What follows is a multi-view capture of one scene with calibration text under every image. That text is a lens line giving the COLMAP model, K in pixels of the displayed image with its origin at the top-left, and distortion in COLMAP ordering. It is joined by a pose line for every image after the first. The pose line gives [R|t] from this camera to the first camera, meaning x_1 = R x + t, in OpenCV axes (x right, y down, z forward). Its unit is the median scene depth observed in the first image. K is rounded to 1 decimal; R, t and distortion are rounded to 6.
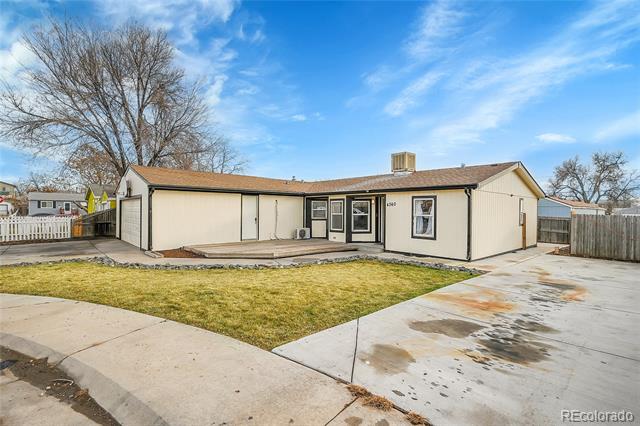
lens RADIAL K [[307.8, 0, 320.0], [0, 307.8, 213.0], [0, 0, 1]] dist [0.003554, -0.000175]
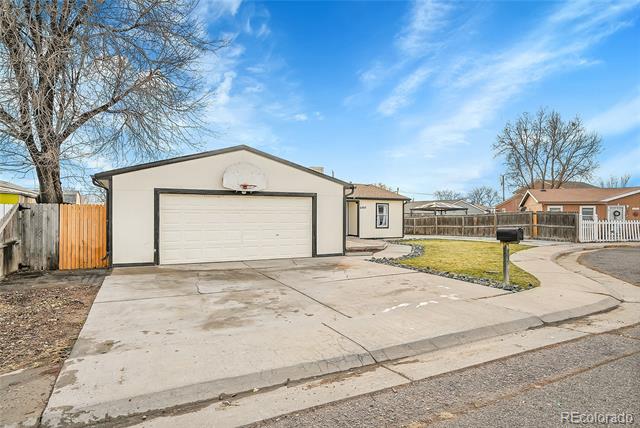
lens RADIAL K [[367.9, 0, 320.0], [0, 367.9, 214.0], [0, 0, 1]] dist [-0.000012, -0.000100]
pose [[0.274642, -0.006289, 0.961526, -1.368728], [0.005593, 0.999972, 0.004943, -0.005929], [-0.961530, 0.004020, 0.274670, 0.618059]]
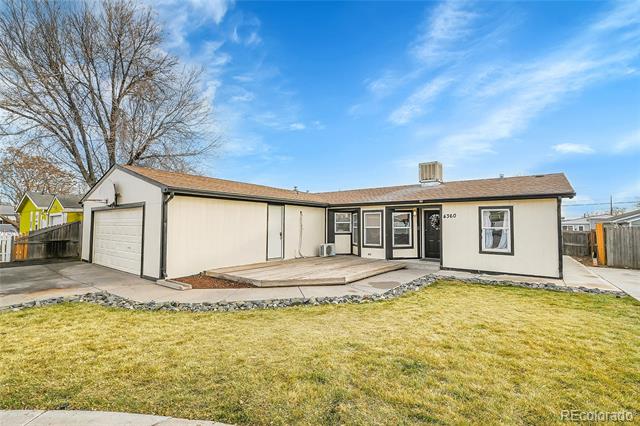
lens RADIAL K [[291.6, 0, 320.0], [0, 291.6, 213.0], [0, 0, 1]] dist [-0.001739, 0.000082]
pose [[0.980975, 0.004192, 0.194087, -0.268032], [0.005155, 0.998852, -0.047629, 0.001600], [-0.194064, 0.047724, 0.979827, 0.208597]]
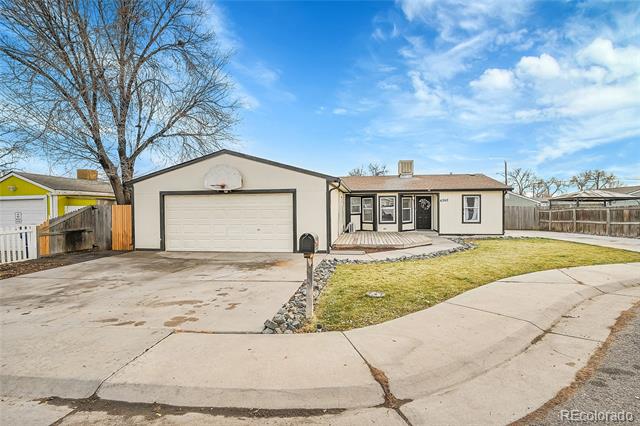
lens RADIAL K [[312.8, 0, 320.0], [0, 312.8, 213.0], [0, 0, 1]] dist [0.000916, 0.000148]
pose [[0.761771, -0.026095, 0.647321, -0.961961], [0.019746, 0.999659, 0.017062, -0.005418], [-0.647546, -0.000216, 0.762026, 0.256475]]
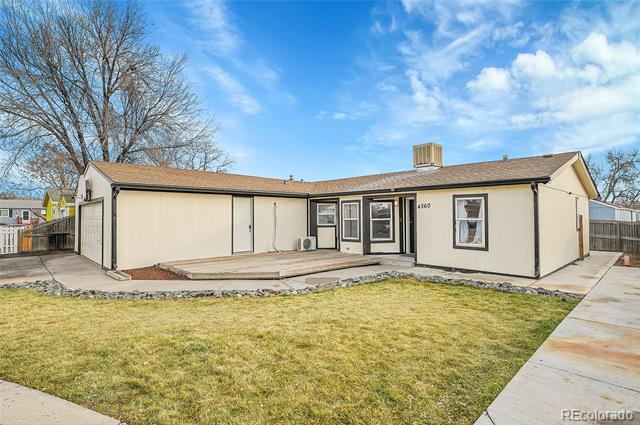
lens RADIAL K [[329.6, 0, 320.0], [0, 329.6, 212.5], [0, 0, 1]] dist [-0.004597, -0.000152]
pose [[0.999333, -0.011482, 0.034661, -0.058186], [0.012168, 0.999733, -0.019625, 0.001933], [-0.034426, 0.020033, 0.999206, 0.140612]]
